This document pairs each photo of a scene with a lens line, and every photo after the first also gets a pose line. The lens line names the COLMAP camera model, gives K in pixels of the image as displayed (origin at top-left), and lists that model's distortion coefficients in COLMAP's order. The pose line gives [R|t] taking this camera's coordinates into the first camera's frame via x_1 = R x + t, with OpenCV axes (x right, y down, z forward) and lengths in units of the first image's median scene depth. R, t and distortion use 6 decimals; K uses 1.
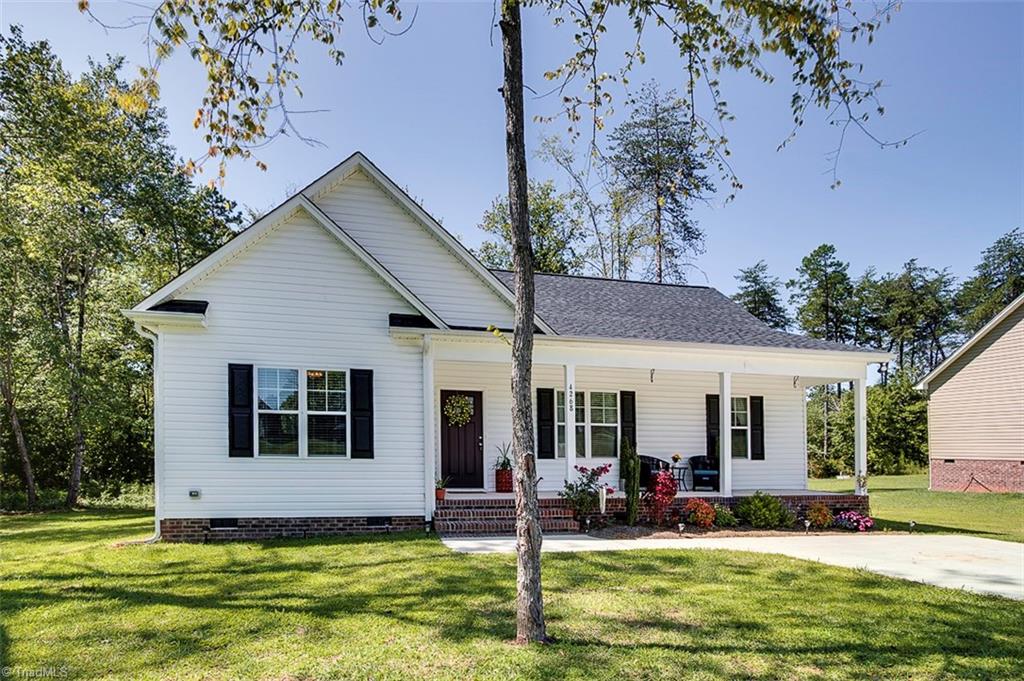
lens RADIAL K [[584.3, 0, 488.4], [0, 584.3, 440.1], [0, 0, 1]] dist [-0.011514, -0.000336]
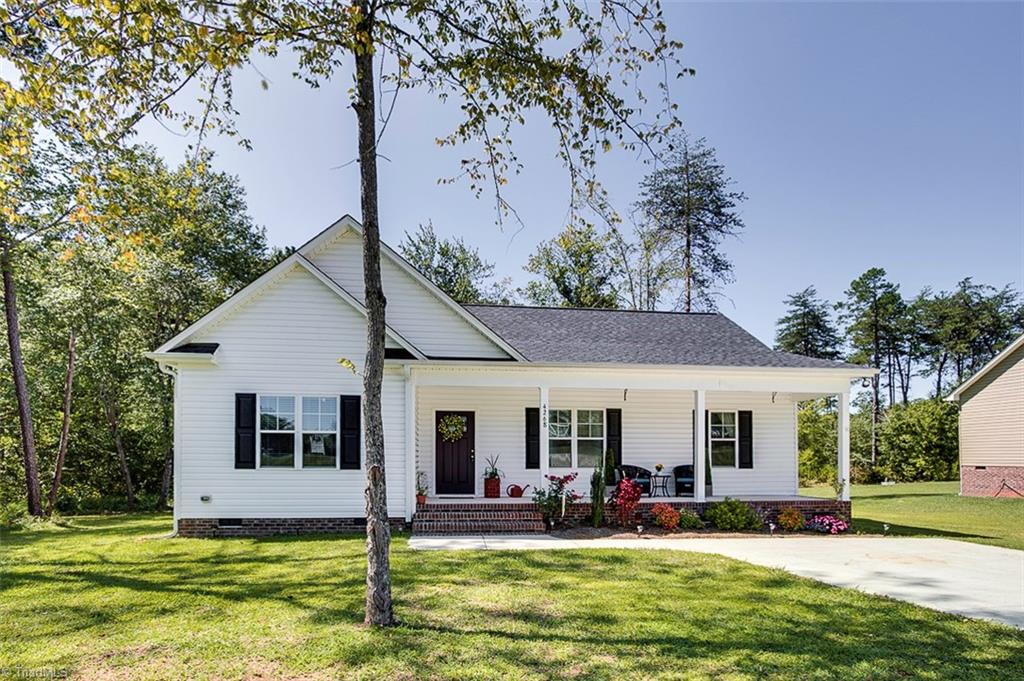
lens RADIAL K [[502.2, 0, 492.8], [0, 502.2, 449.6], [0, 0, 1]] dist [-0.014038, -0.000433]
pose [[0.993615, -0.008950, -0.112471, 0.169923], [0.008400, 0.999950, -0.005357, -0.001231], [0.112513, 0.004378, 0.993641, 0.007470]]
